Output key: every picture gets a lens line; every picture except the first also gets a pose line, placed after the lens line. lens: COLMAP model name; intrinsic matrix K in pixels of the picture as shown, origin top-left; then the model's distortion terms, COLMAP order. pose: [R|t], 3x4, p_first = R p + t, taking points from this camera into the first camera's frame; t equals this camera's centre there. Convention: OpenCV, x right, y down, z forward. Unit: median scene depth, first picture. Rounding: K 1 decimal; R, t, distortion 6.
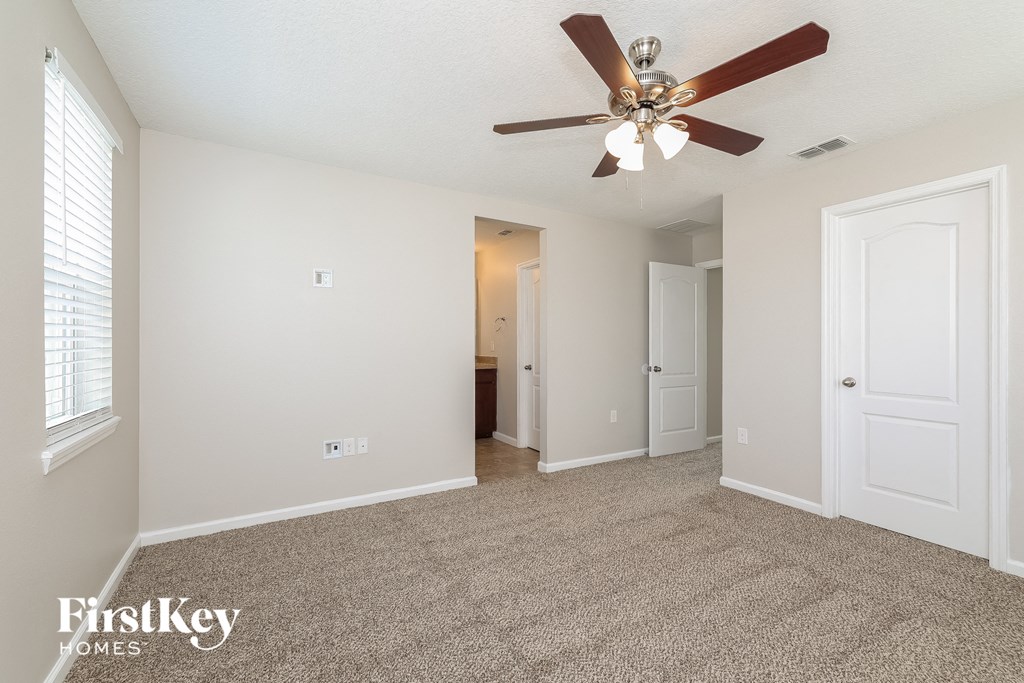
lens RADIAL K [[443.9, 0, 516.1], [0, 443.9, 340.2], [0, 0, 1]] dist [-0.001863, -0.000150]
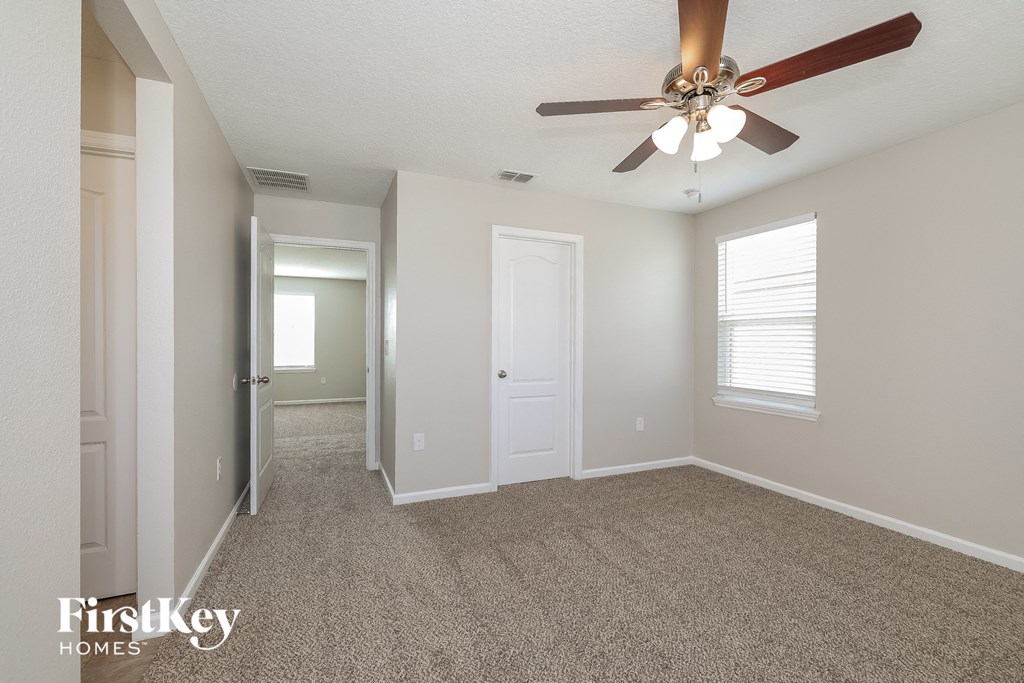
lens RADIAL K [[443.9, 0, 511.7], [0, 443.9, 343.3], [0, 0, 1]] dist [-0.001863, -0.000150]
pose [[0.129775, -0.003709, 0.991537, -0.461225], [-0.006022, 0.999972, 0.004529, 0.003799], [-0.991525, -0.006559, 0.129749, 0.822441]]
